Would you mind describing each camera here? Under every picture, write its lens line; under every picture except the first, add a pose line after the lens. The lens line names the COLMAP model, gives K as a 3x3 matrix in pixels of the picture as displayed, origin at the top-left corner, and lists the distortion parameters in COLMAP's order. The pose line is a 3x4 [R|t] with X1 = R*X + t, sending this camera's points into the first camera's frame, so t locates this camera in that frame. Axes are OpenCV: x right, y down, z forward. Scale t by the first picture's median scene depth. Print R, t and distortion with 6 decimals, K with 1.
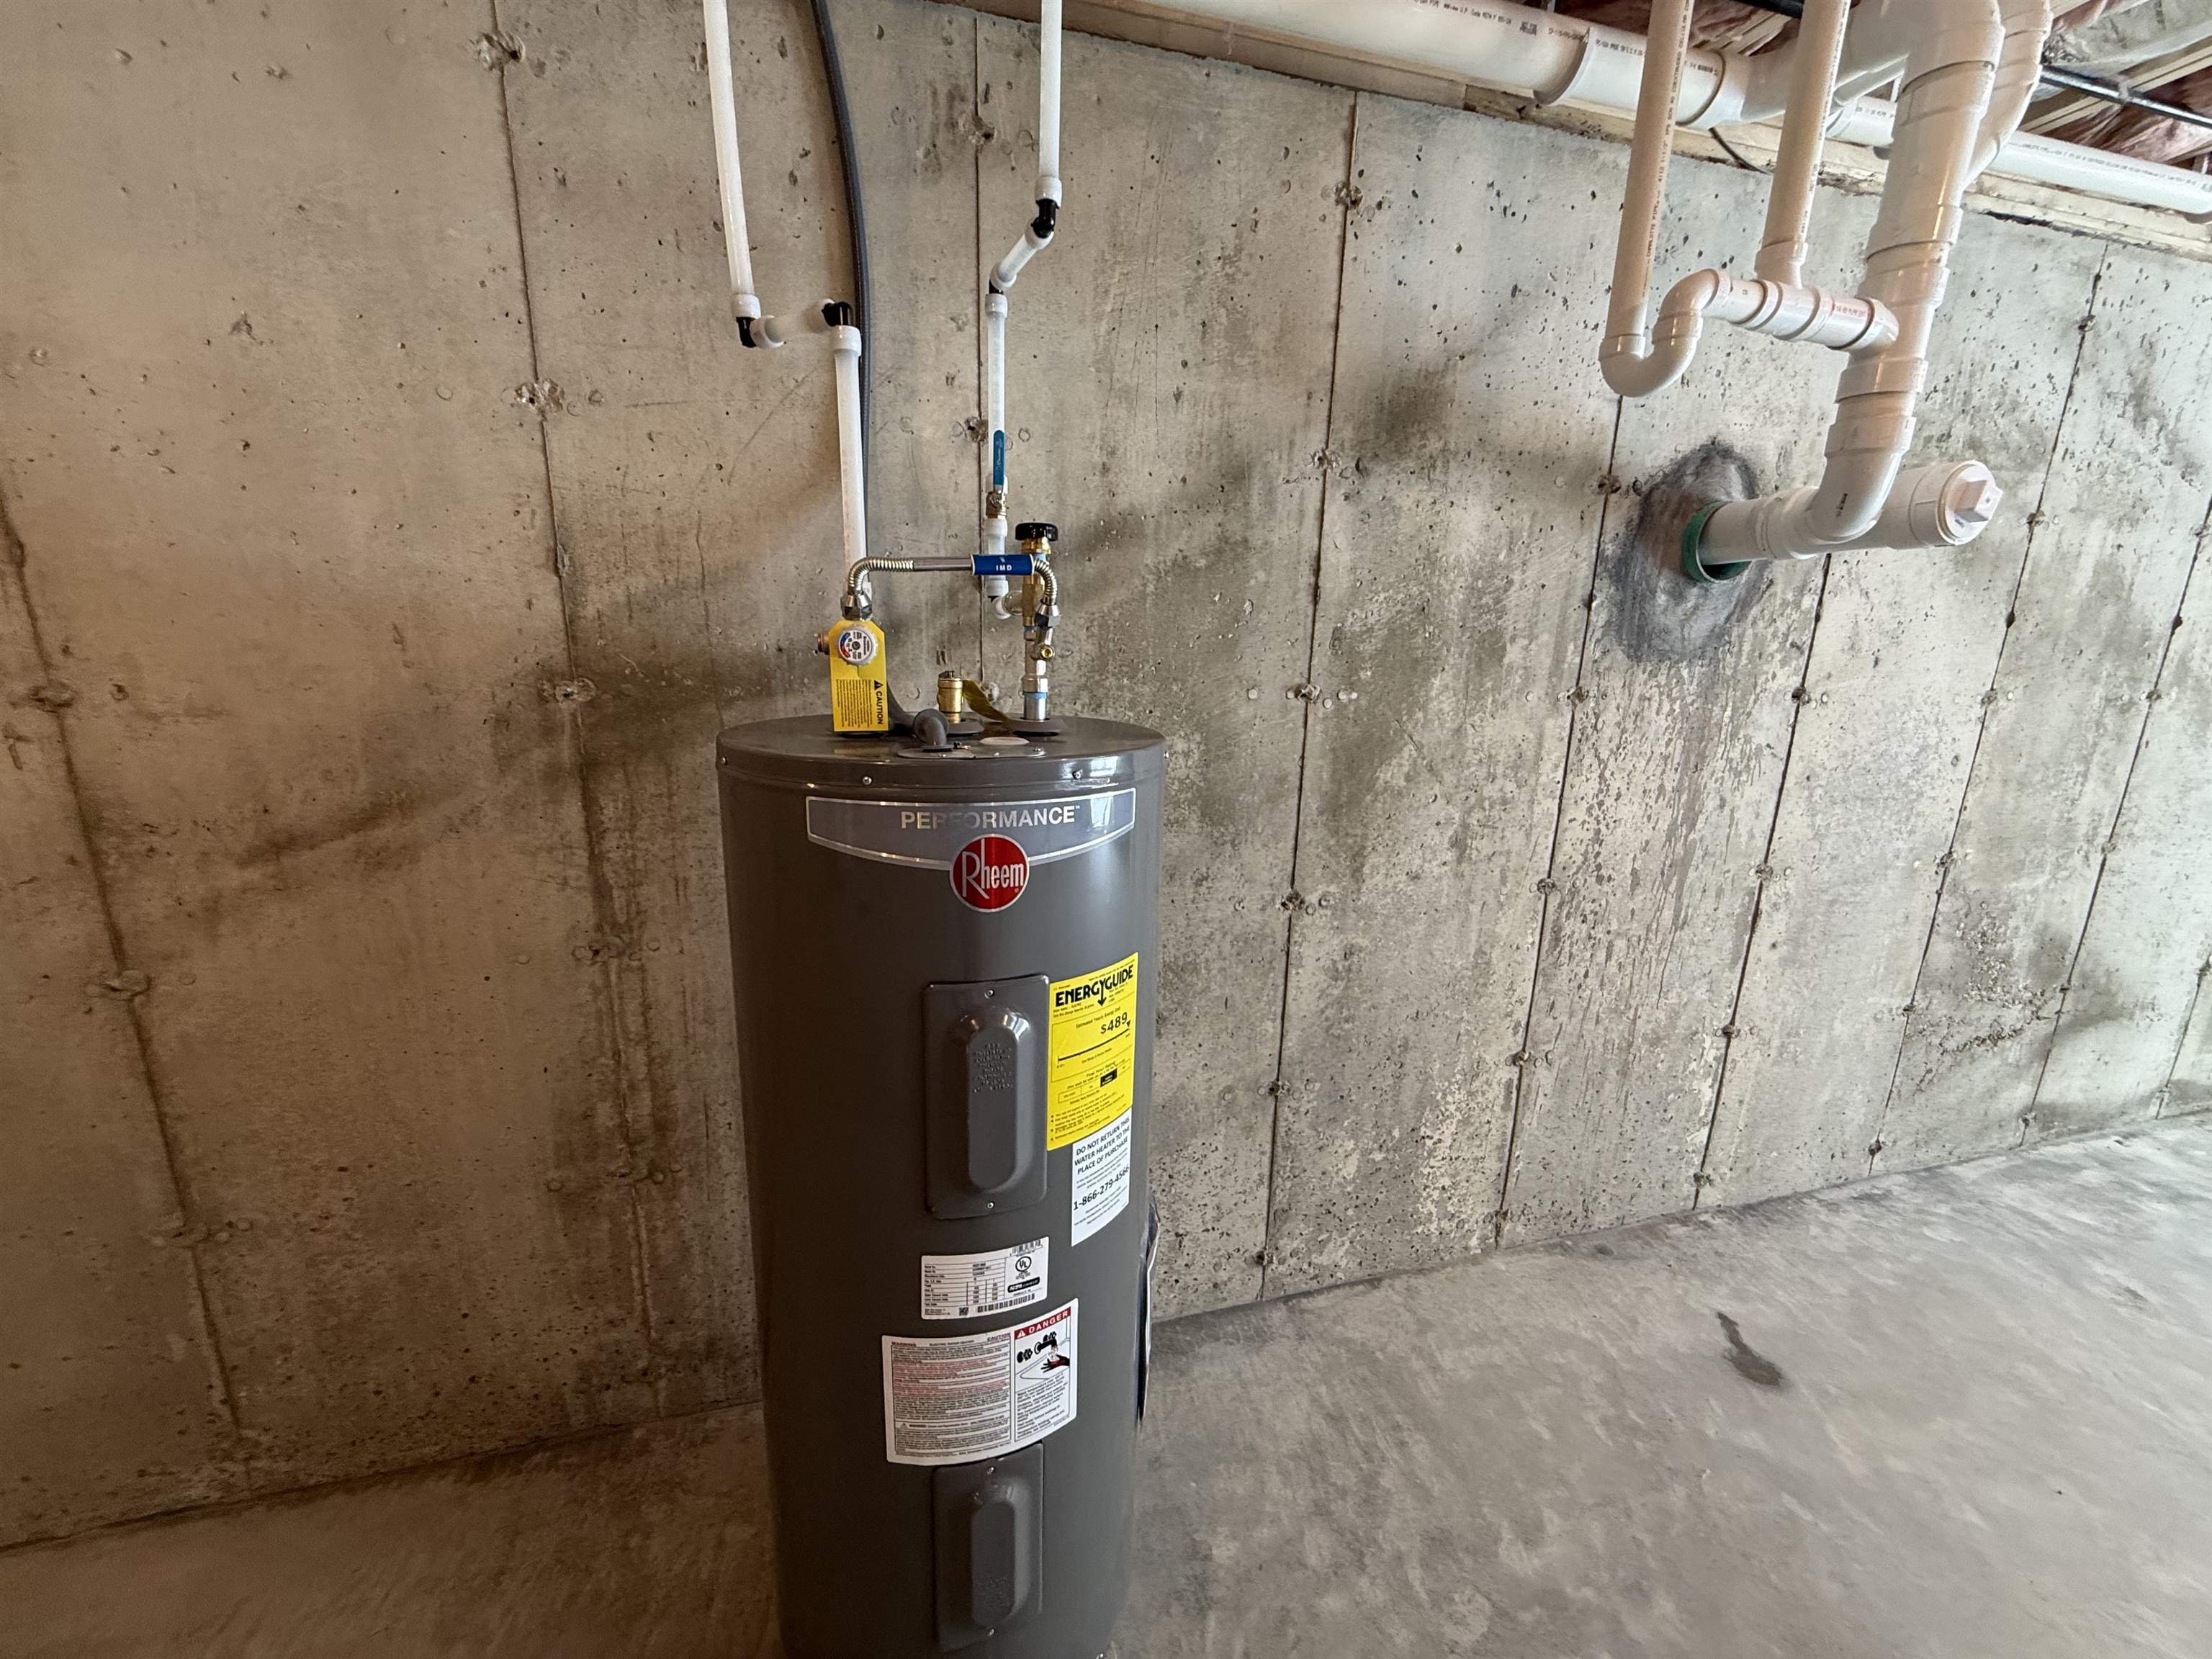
lens RADIAL K [[879.3, 0, 1103.2], [0, 879.3, 833.9], [0, 0, 1]] dist [0.002161, -0.000979]
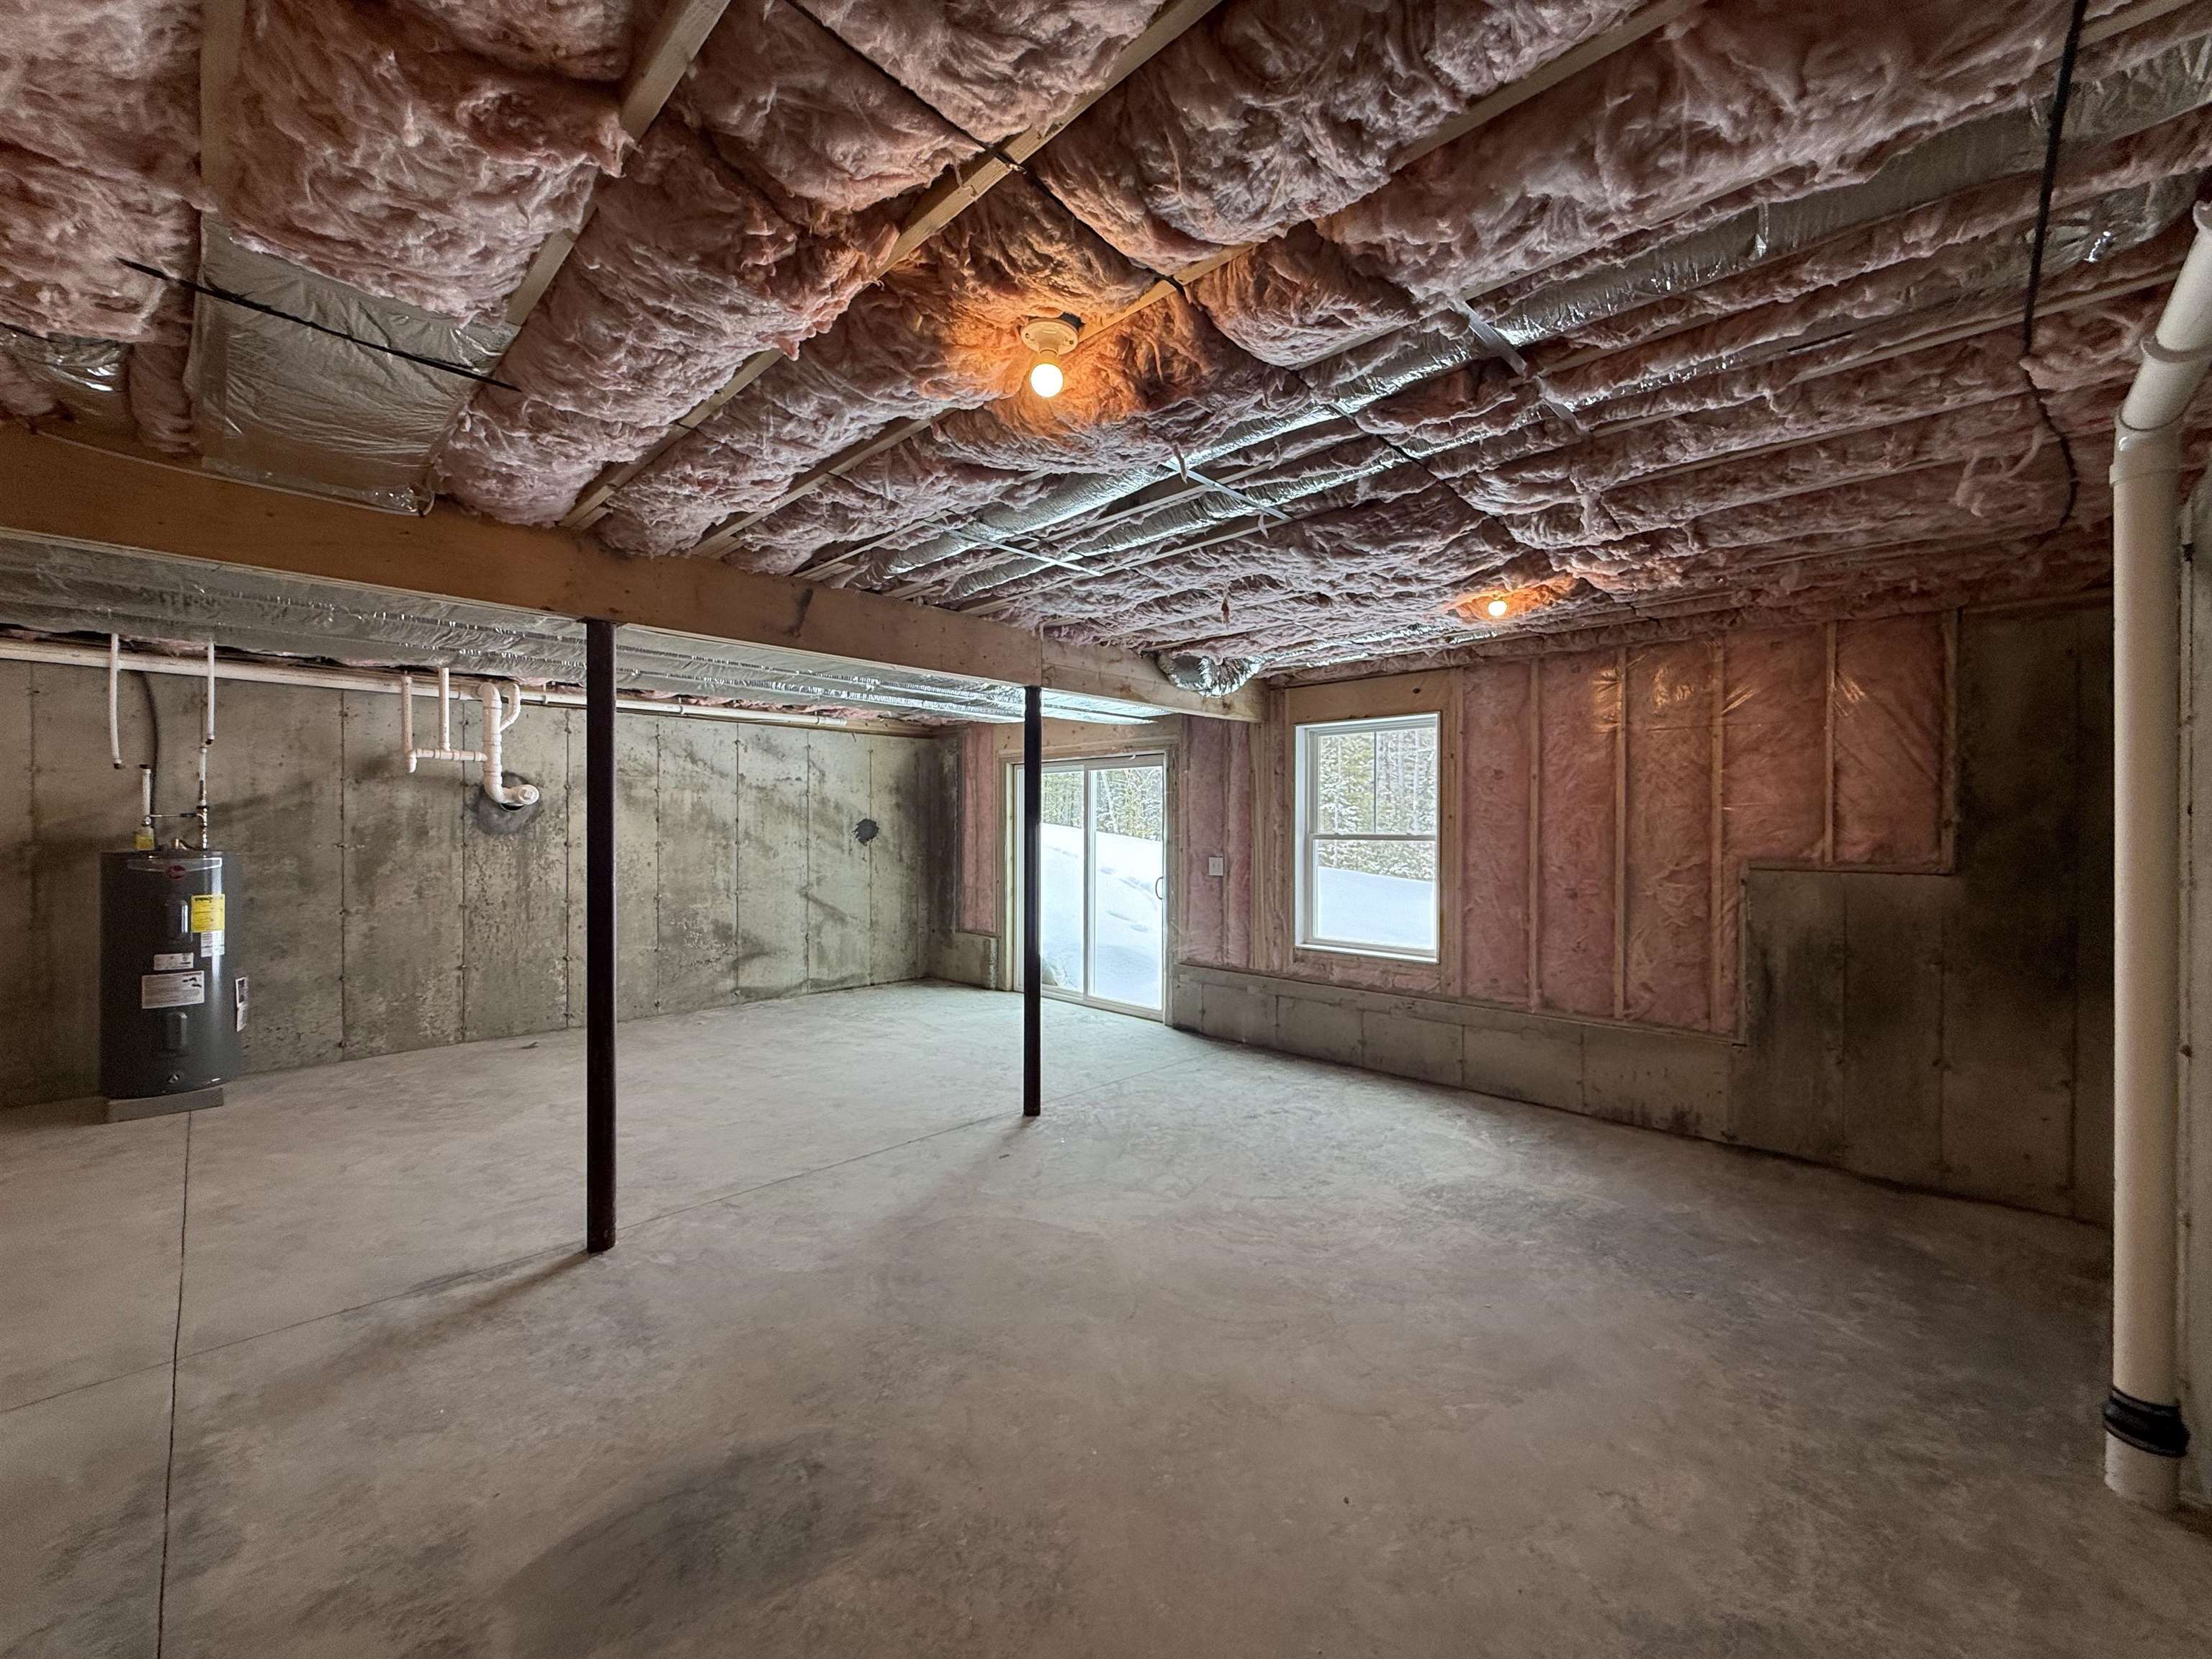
lens RADIAL K [[879.3, 0, 1101.3], [0, 879.3, 833.2], [0, 0, 1]] dist [0.002161, -0.000979]
pose [[0.866995, -0.021879, 0.497836, 1.016384], [0.130386, 0.974191, -0.184257, 0.744726], [-0.480956, 0.224660, 0.847472, -3.061495]]
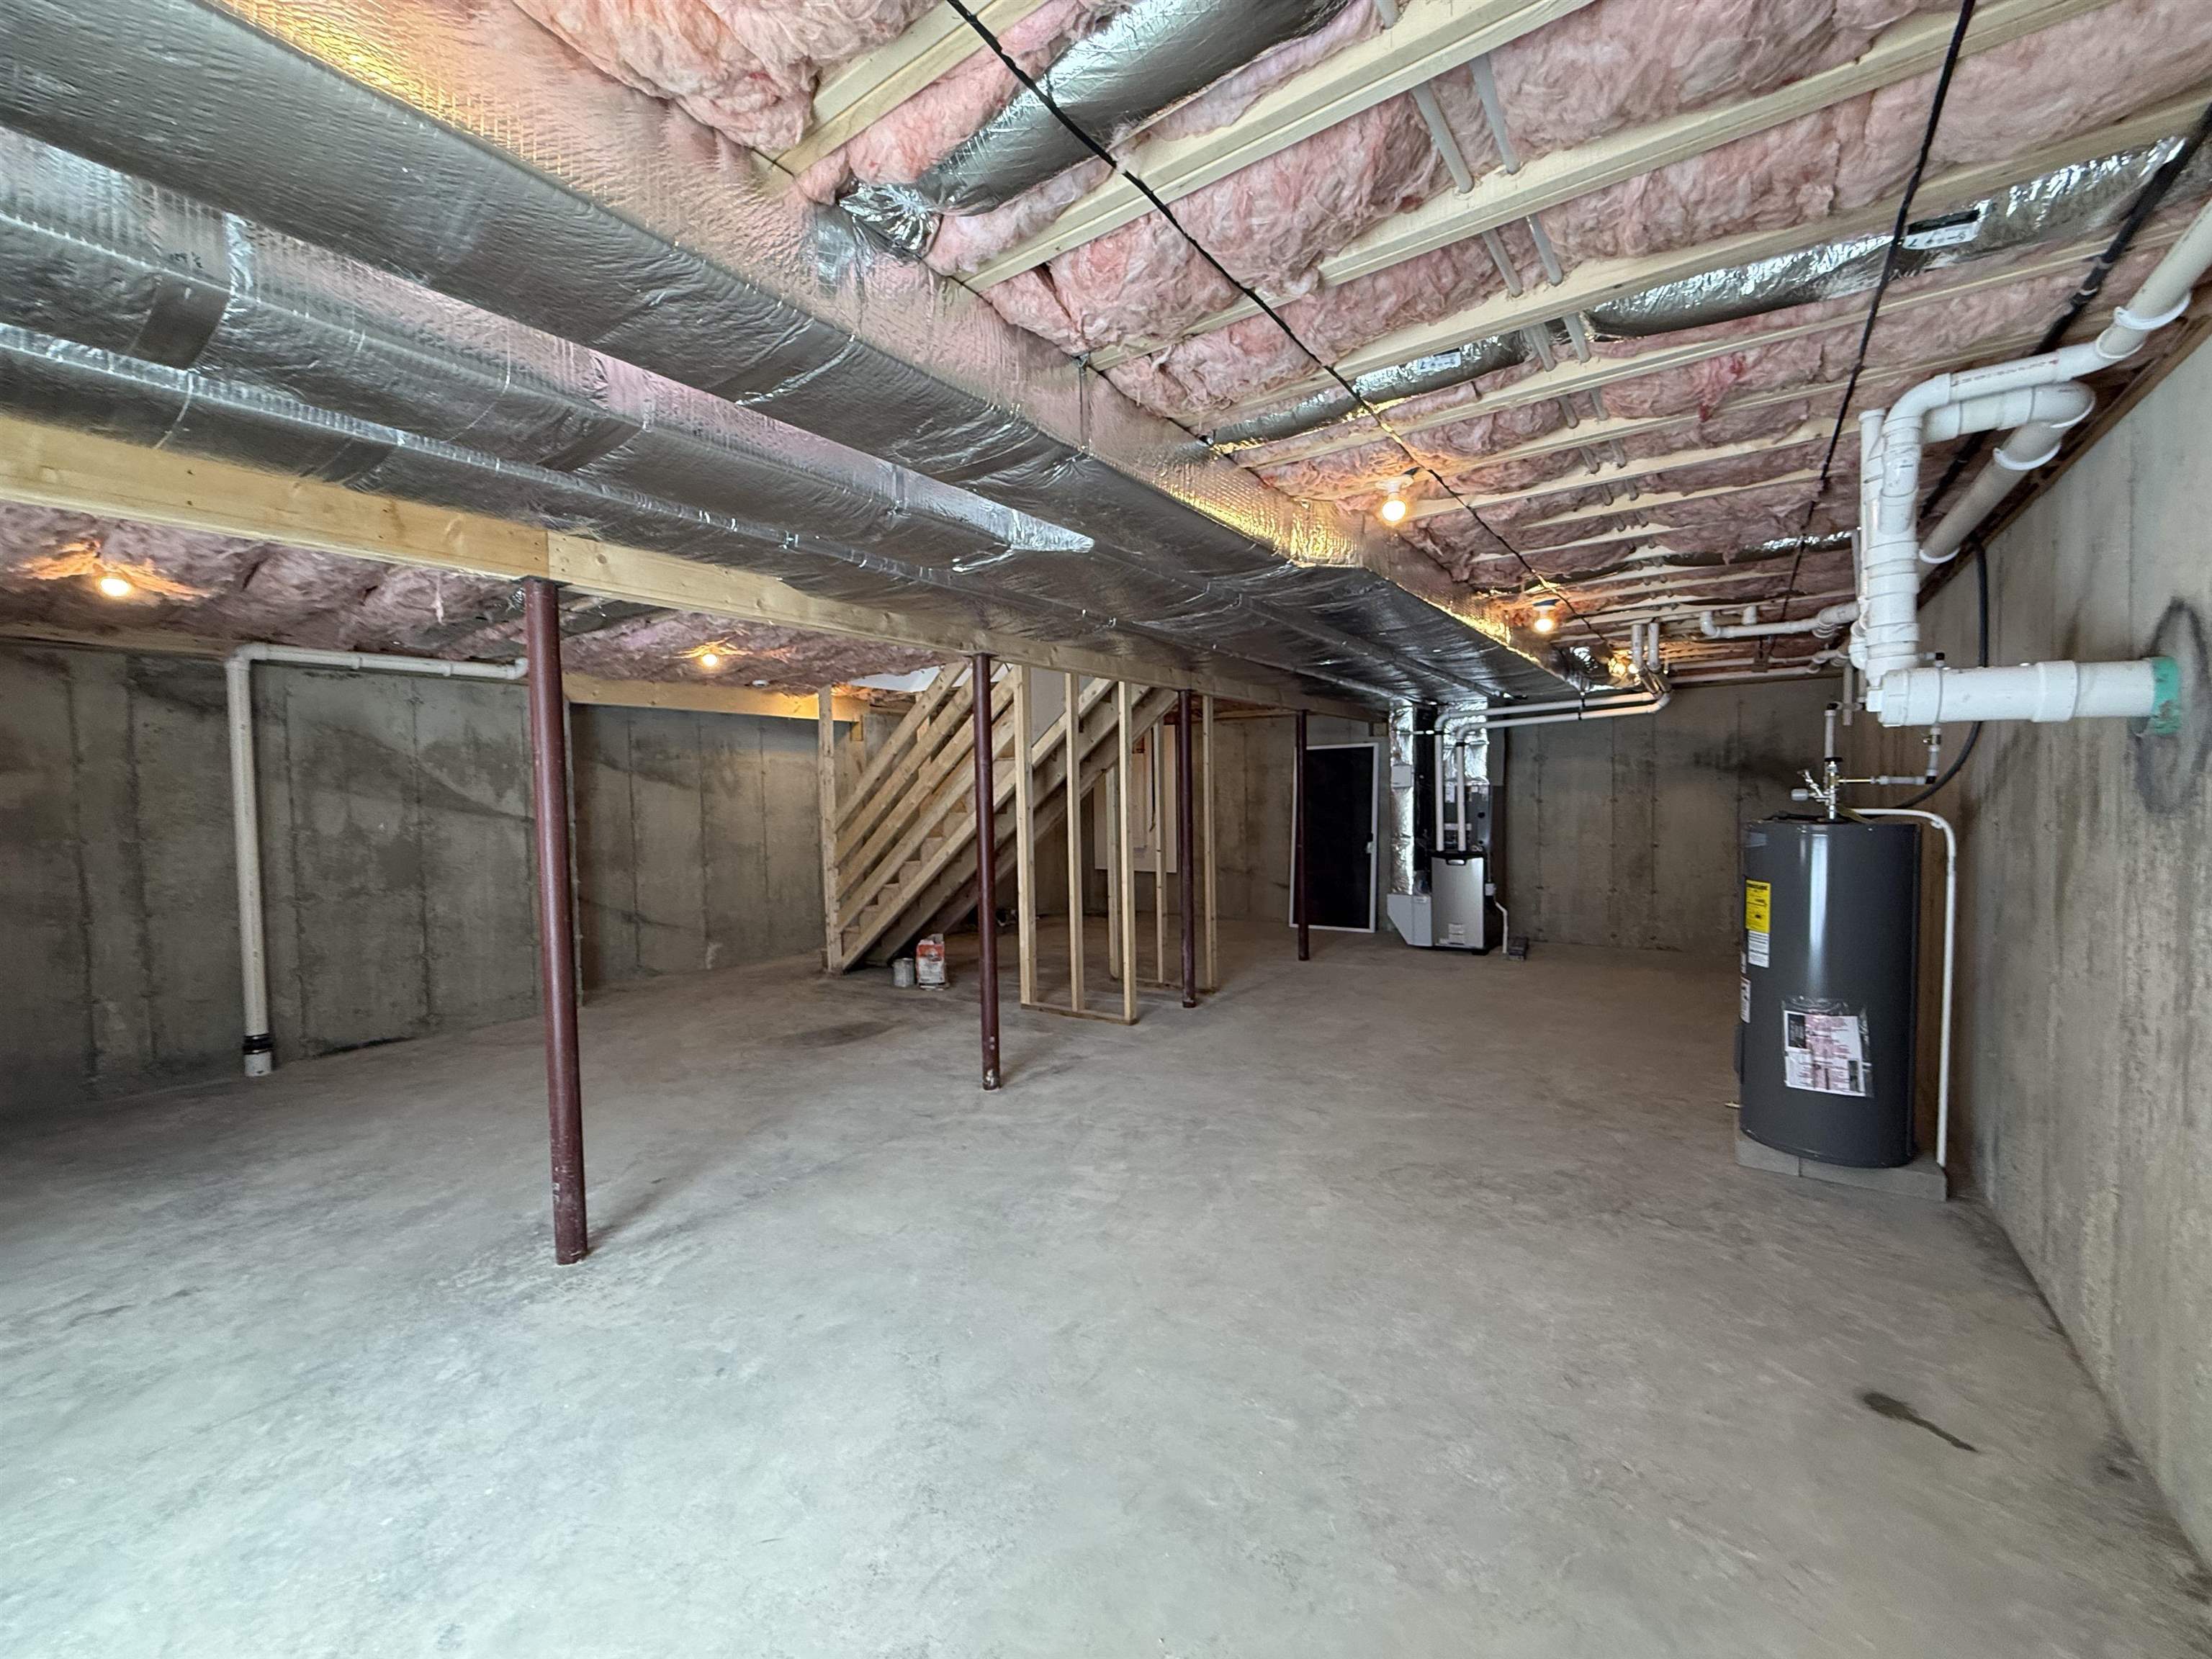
lens RADIAL K [[879.3, 0, 1094.4], [0, 879.3, 832.0], [0, 0, 1]] dist [0.002161, -0.000979]
pose [[-0.785577, 0.019535, -0.618456, 2.365645], [-0.143031, 0.966699, 0.212215, -0.229588], [0.602006, 0.255170, -0.756622, 1.103278]]
